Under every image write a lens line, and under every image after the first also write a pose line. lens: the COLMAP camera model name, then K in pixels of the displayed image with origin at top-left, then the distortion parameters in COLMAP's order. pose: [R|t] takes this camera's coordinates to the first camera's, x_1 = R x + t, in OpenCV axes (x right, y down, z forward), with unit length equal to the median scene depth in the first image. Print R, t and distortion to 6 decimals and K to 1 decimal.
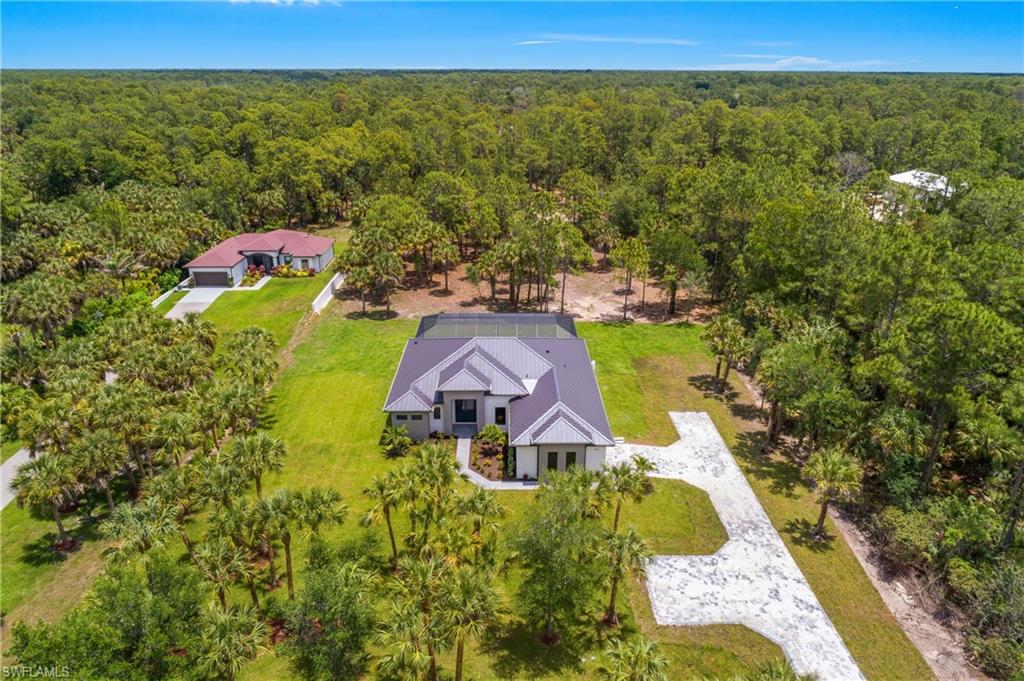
lens RADIAL K [[682.0, 0, 512.0], [0, 682.0, 340.5], [0, 0, 1]] dist [-0.003525, 0.003410]
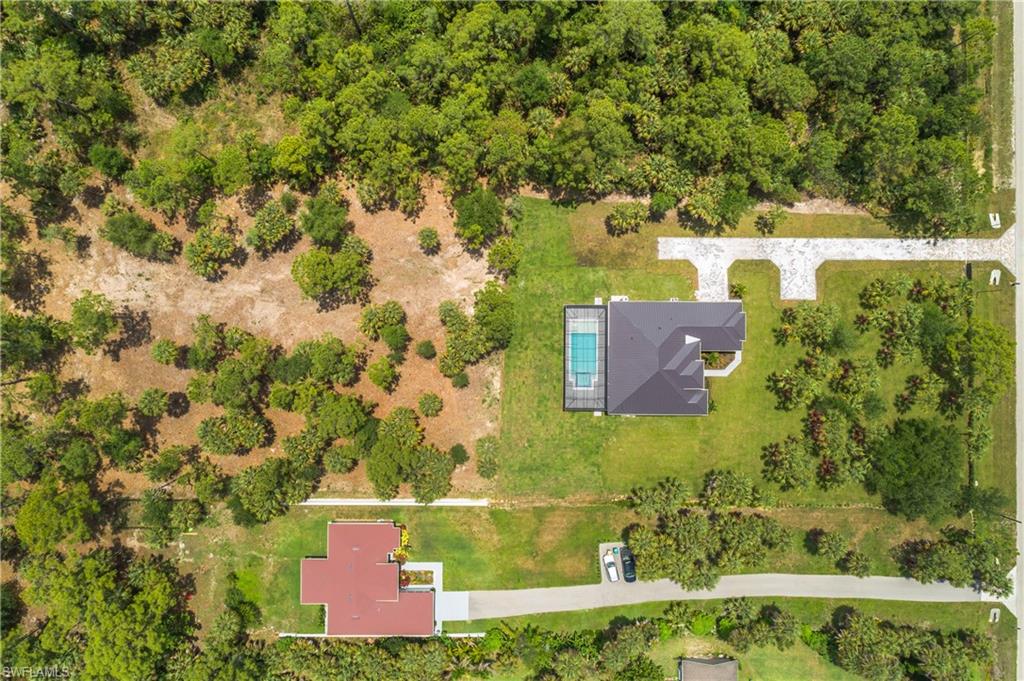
lens RADIAL K [[682.0, 0, 512.0], [0, 682.0, 340.5], [0, 0, 1]] dist [-0.003525, 0.003410]
pose [[0.014885, -0.999772, 0.015288, -0.010304], [0.366337, 0.019680, 0.930274, -1.206842], [-0.930363, -0.008247, 0.366547, 0.506742]]
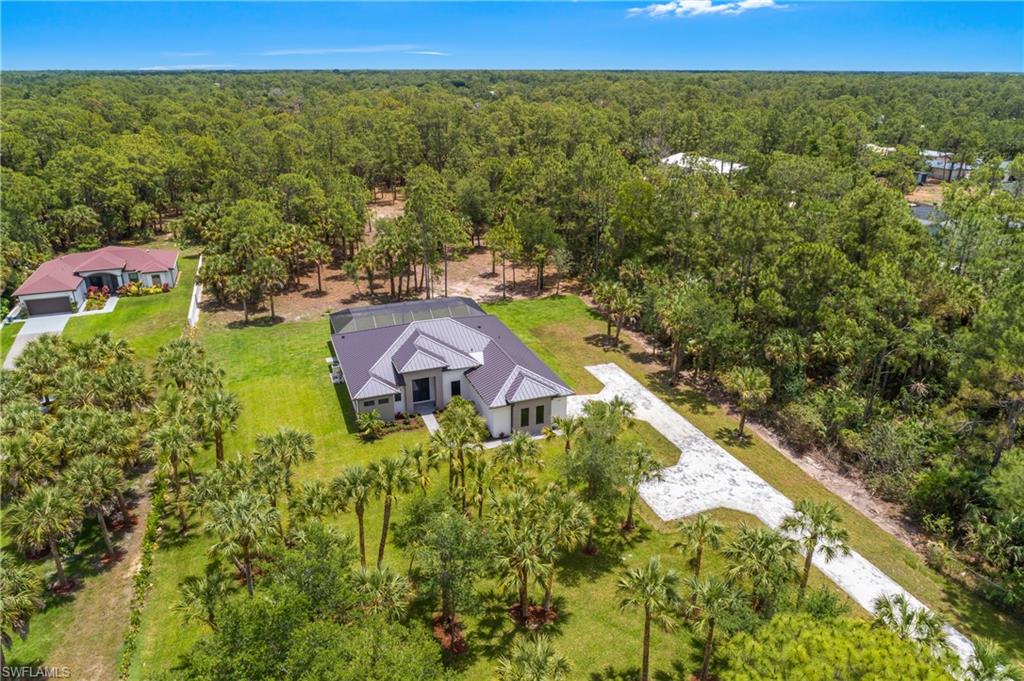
lens RADIAL K [[682.0, 0, 512.0], [0, 682.0, 340.5], [0, 0, 1]] dist [-0.003525, 0.003410]
pose [[0.941226, -0.128922, 0.312207, -0.170851], [0.128768, 0.991448, 0.021202, 0.014854], [-0.312271, 0.020247, 0.949777, -0.037903]]
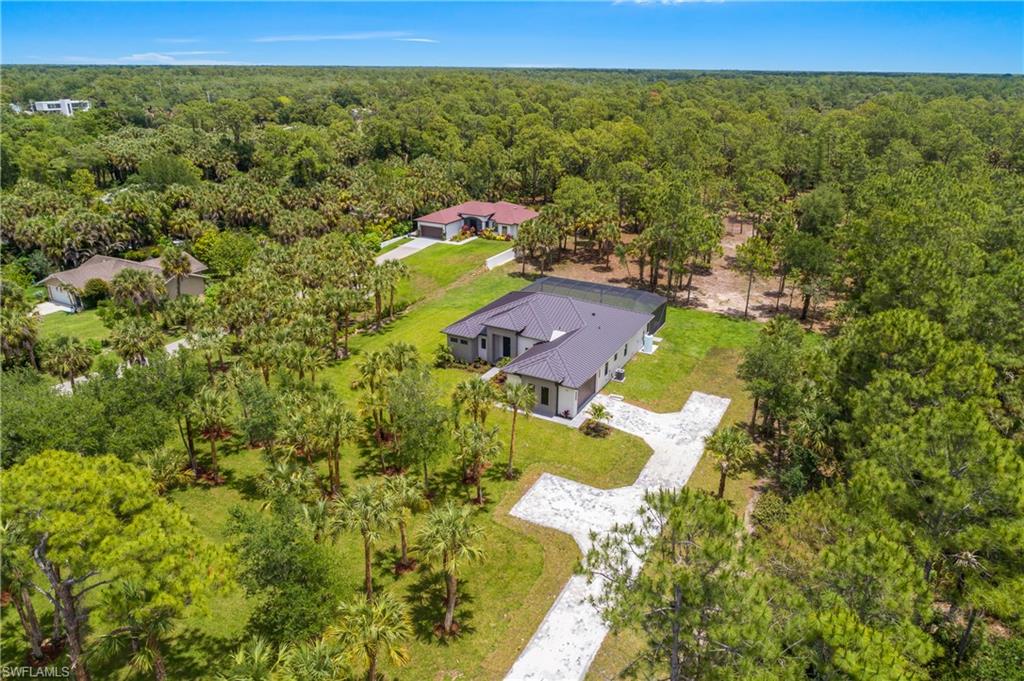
lens RADIAL K [[676.8, 0, 512.0], [0, 676.8, 340.5], [0, 0, 1]] dist [-0.010045, -0.000949]
pose [[0.874287, 0.187797, -0.447609, 0.316489], [-0.186620, 0.981298, 0.047196, 0.021896], [0.448101, 0.042270, 0.892983, -0.050015]]
